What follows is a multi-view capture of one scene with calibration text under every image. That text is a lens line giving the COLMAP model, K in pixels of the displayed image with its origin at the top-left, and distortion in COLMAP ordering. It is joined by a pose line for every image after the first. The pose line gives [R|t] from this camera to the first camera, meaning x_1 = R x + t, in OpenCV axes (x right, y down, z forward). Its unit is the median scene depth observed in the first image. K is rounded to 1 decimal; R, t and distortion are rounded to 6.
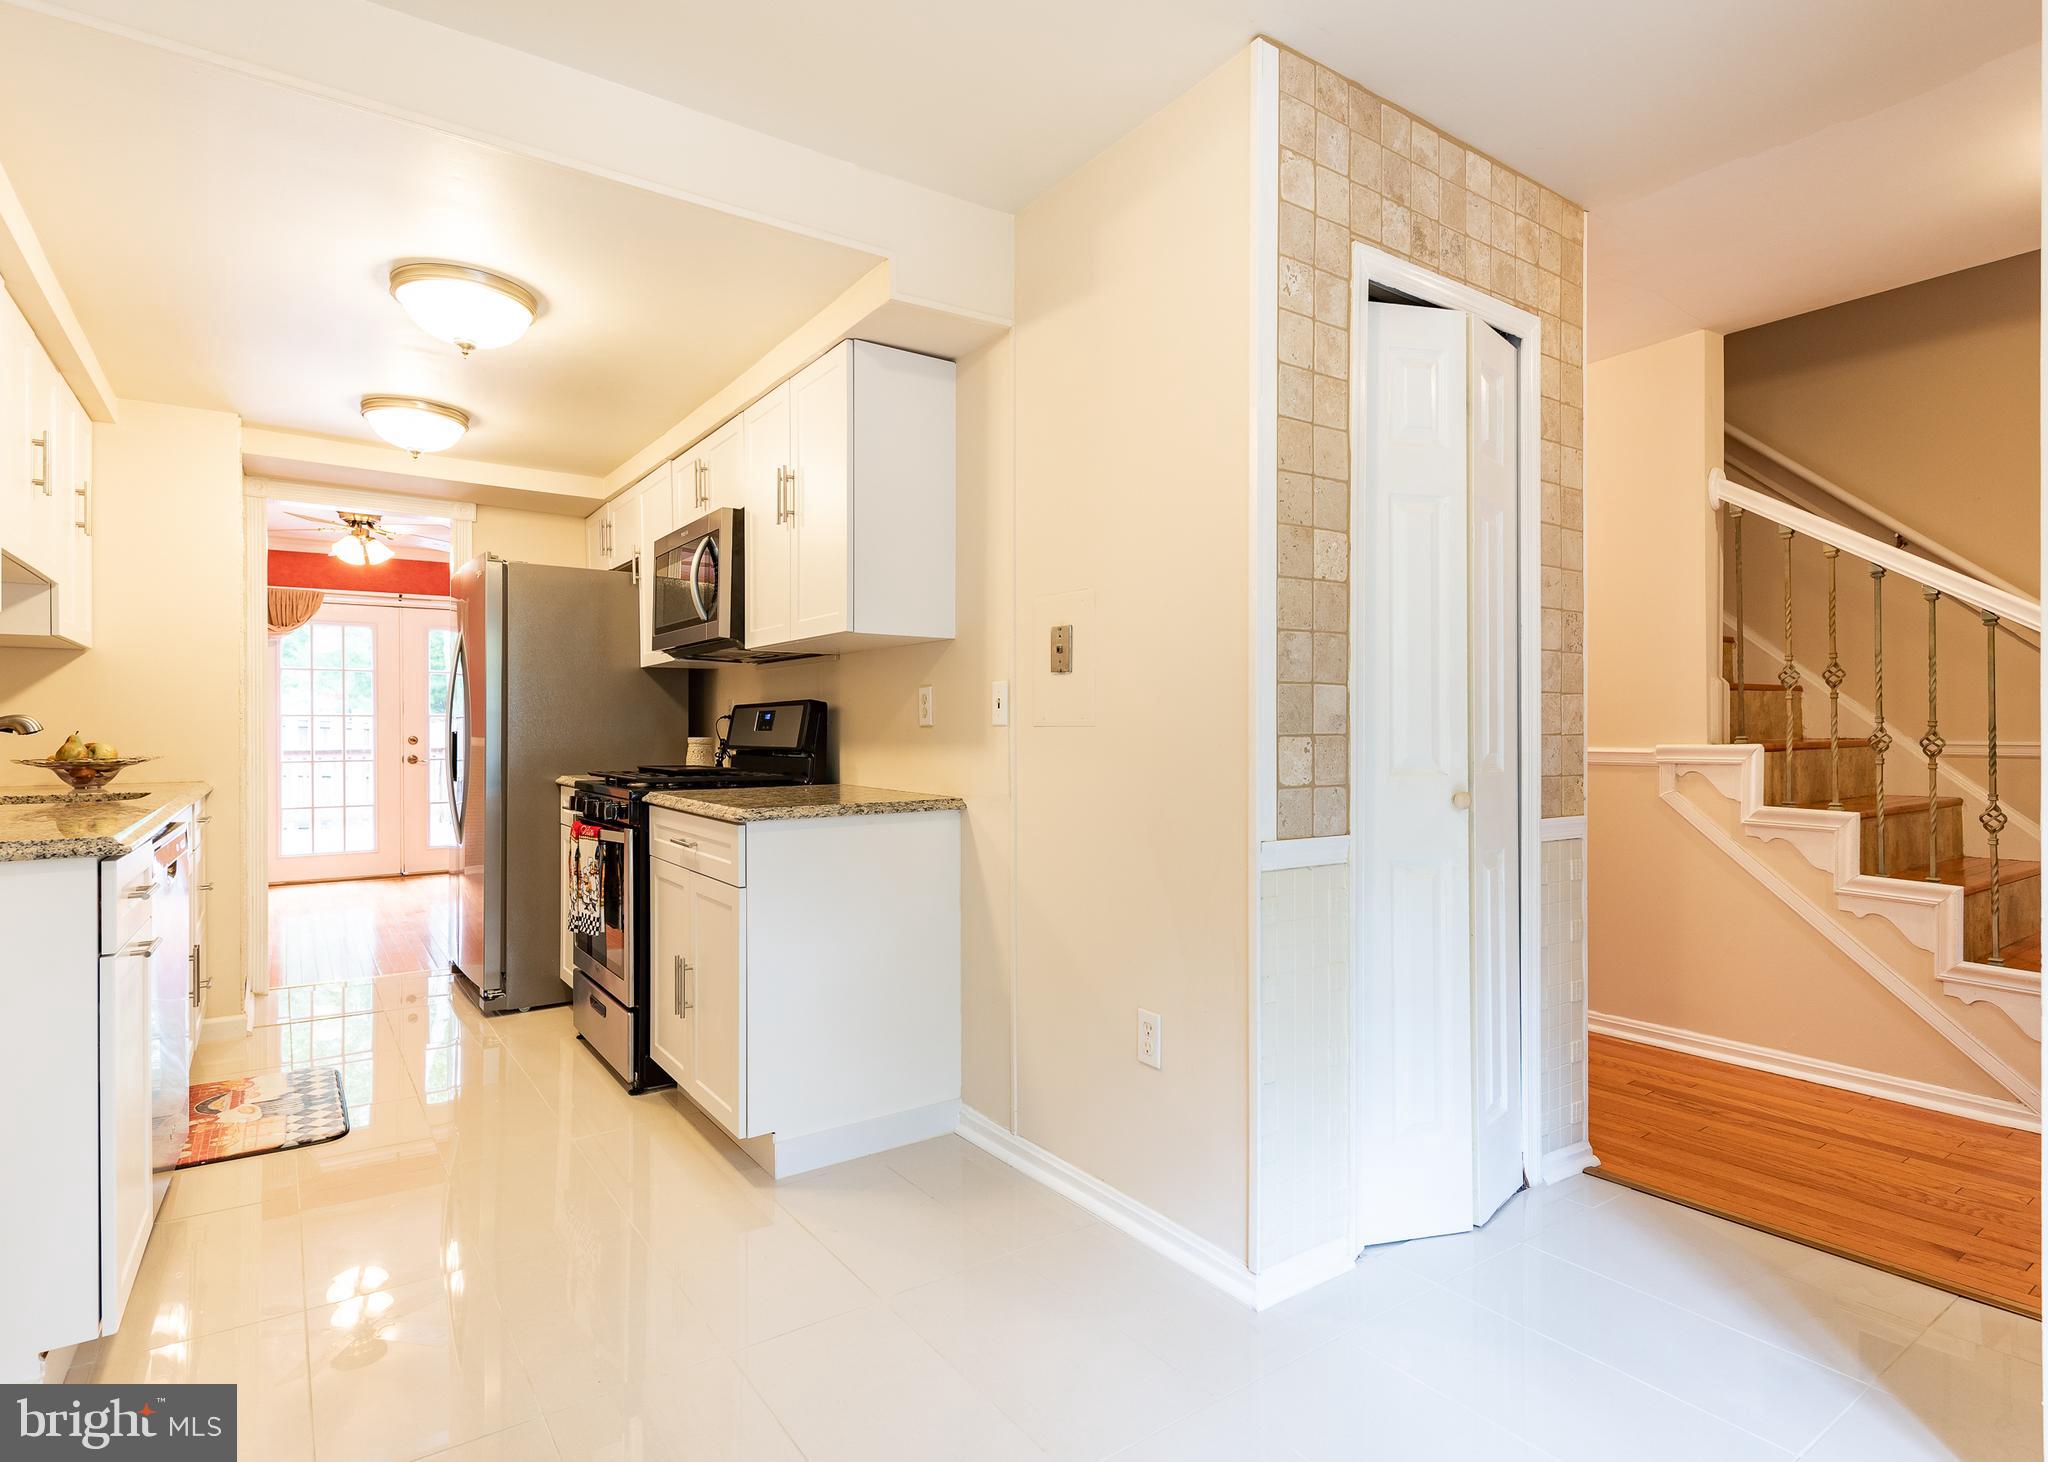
lens RADIAL K [[1142.6, 0, 1039.0], [0, 1142.6, 740.4], [0, 0, 1]] dist [0.017386, -0.005356]
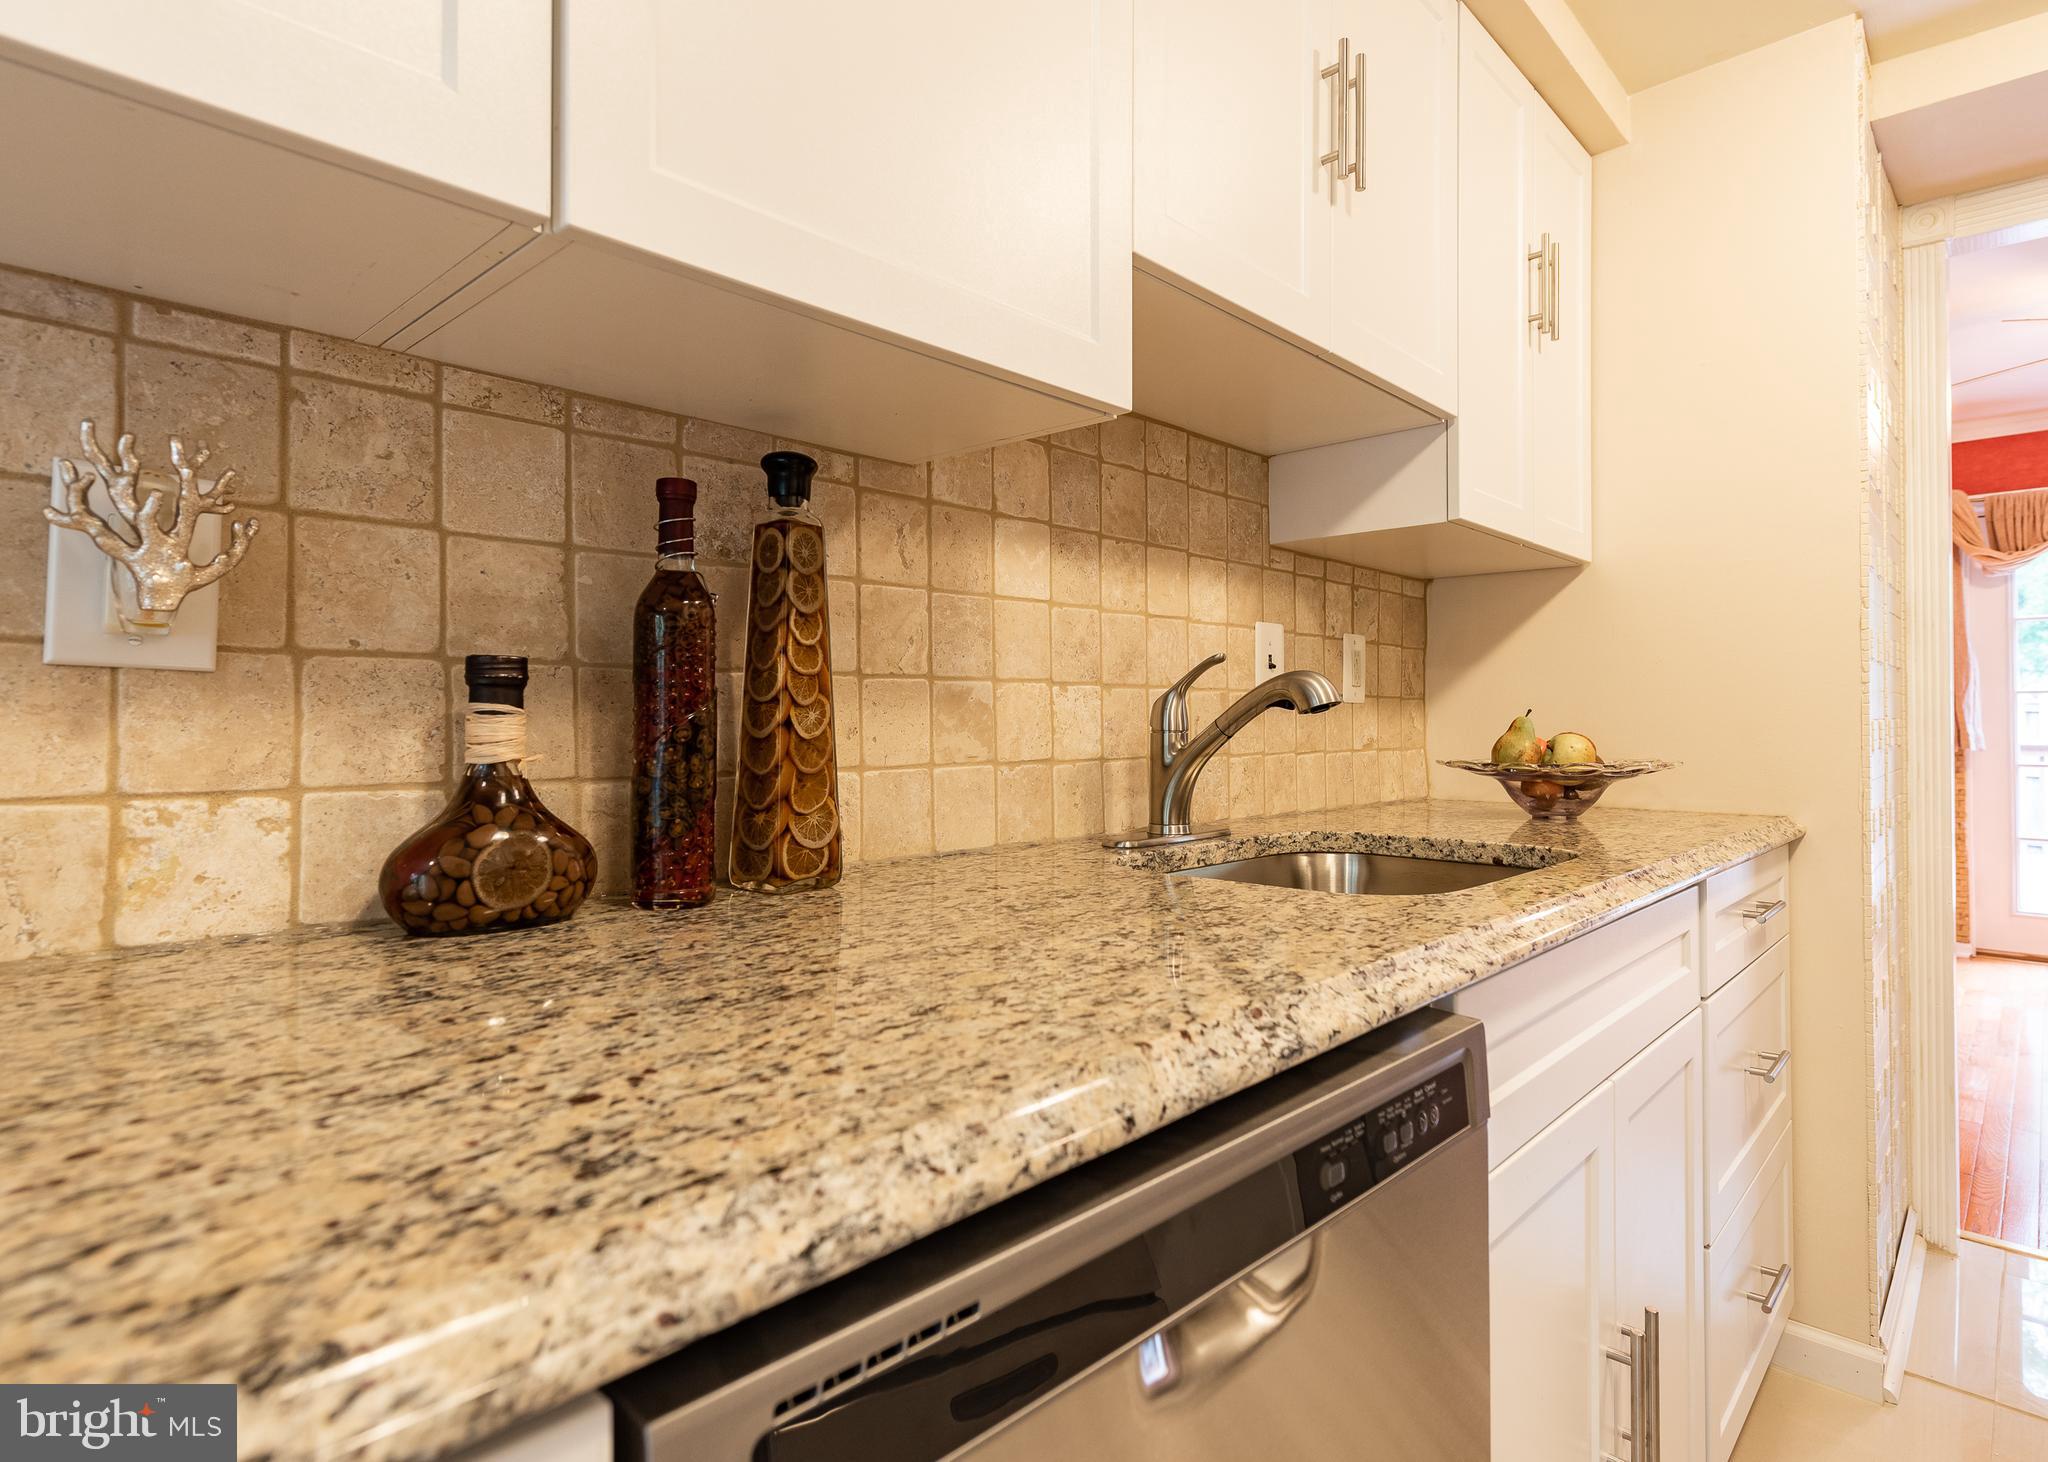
lens RADIAL K [[1142.6, 0, 951.4], [0, 1142.6, 699.4], [0, 0, 1]] dist [0.017386, -0.005356]
pose [[0.256886, -0.012564, -0.966360, -0.379171], [-0.011861, 0.999799, -0.016152, -0.001351], [0.966369, 0.015611, 0.256685, 0.584990]]
